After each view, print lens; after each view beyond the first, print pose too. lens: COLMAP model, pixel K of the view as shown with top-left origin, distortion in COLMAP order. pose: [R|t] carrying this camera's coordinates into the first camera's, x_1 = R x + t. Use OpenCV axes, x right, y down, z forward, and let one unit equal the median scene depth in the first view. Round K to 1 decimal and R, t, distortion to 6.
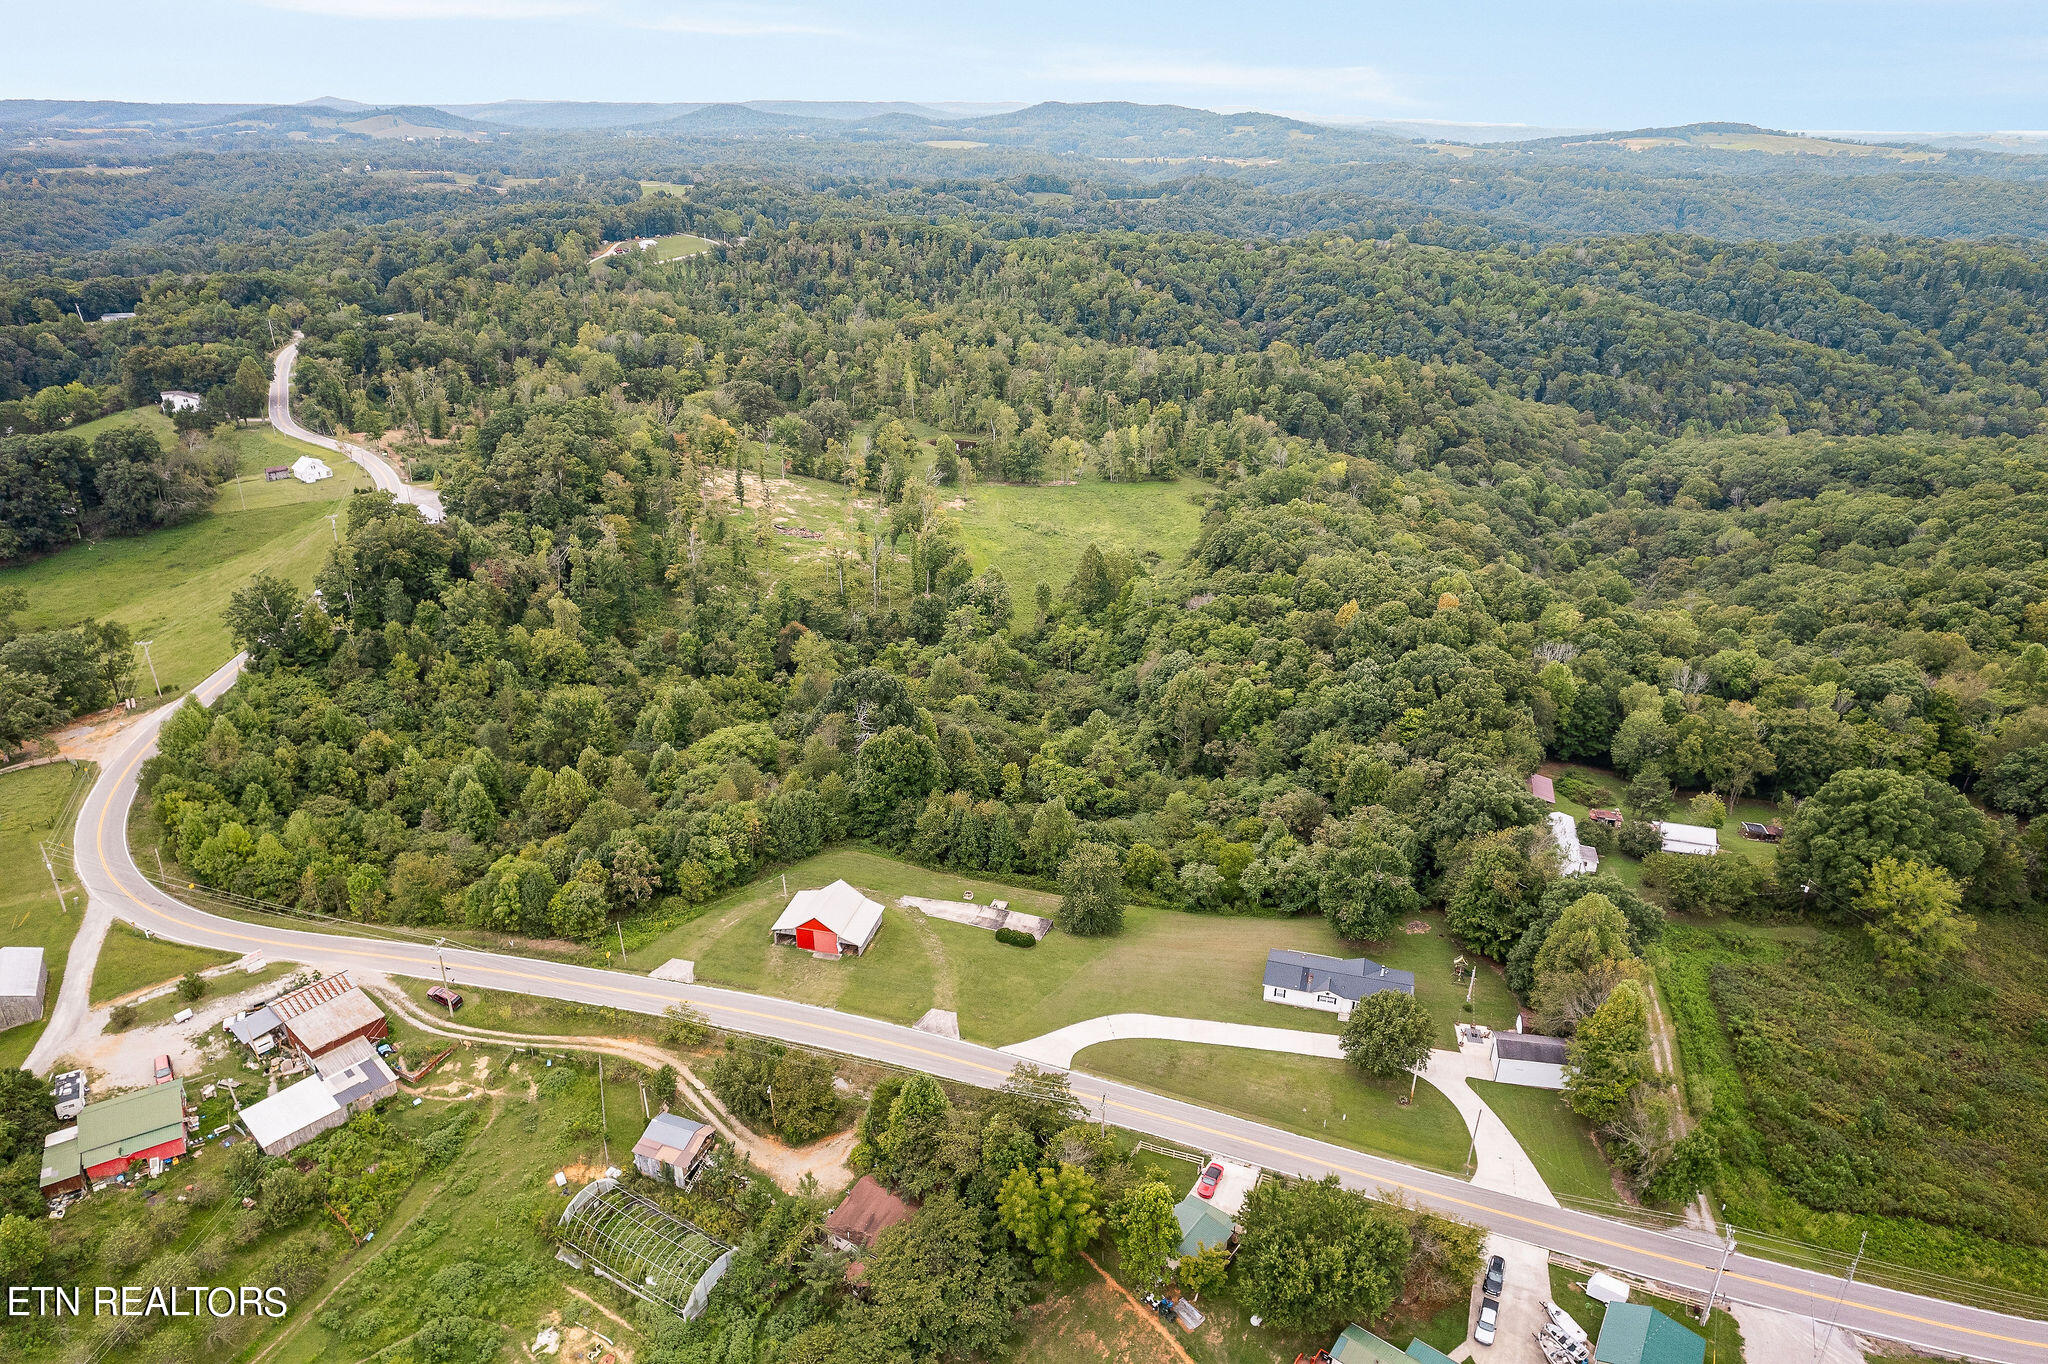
lens RADIAL K [[1305.9, 0, 1027.0], [0, 1305.9, 681.1], [0, 0, 1]] dist [-0.081147, 0.070559]
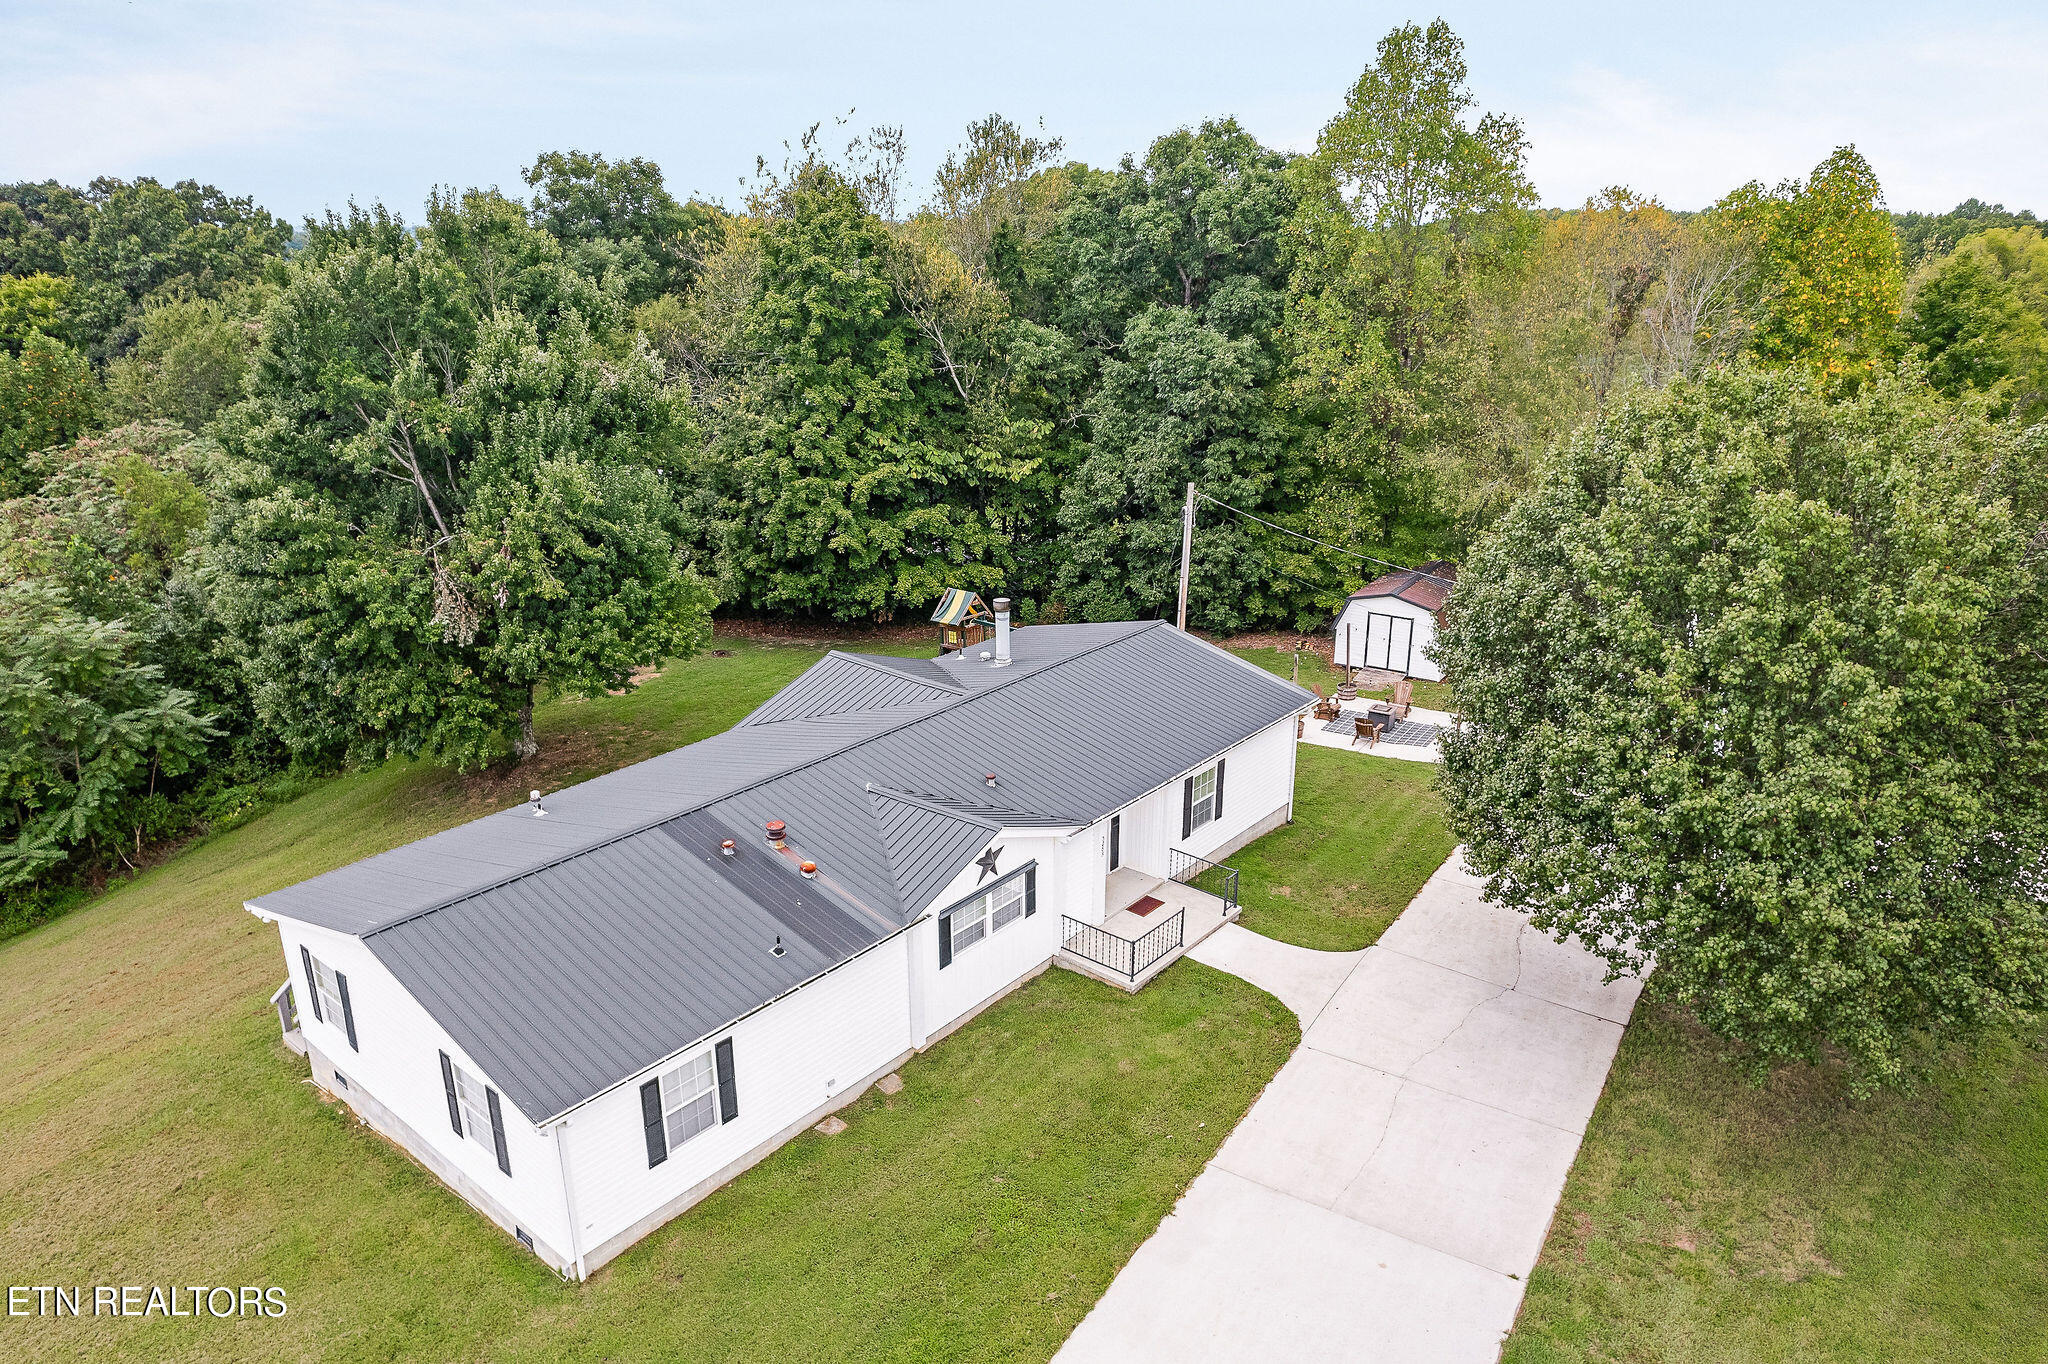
lens RADIAL K [[1305.9, 0, 1027.0], [0, 1305.9, 681.1], [0, 0, 1]] dist [-0.081147, 0.070559]
pose [[0.387897, -0.297613, 0.872331, 0.114193], [0.381113, 0.913527, 0.142200, 0.181655], [-0.839219, 0.277298, 0.467779, 0.806320]]
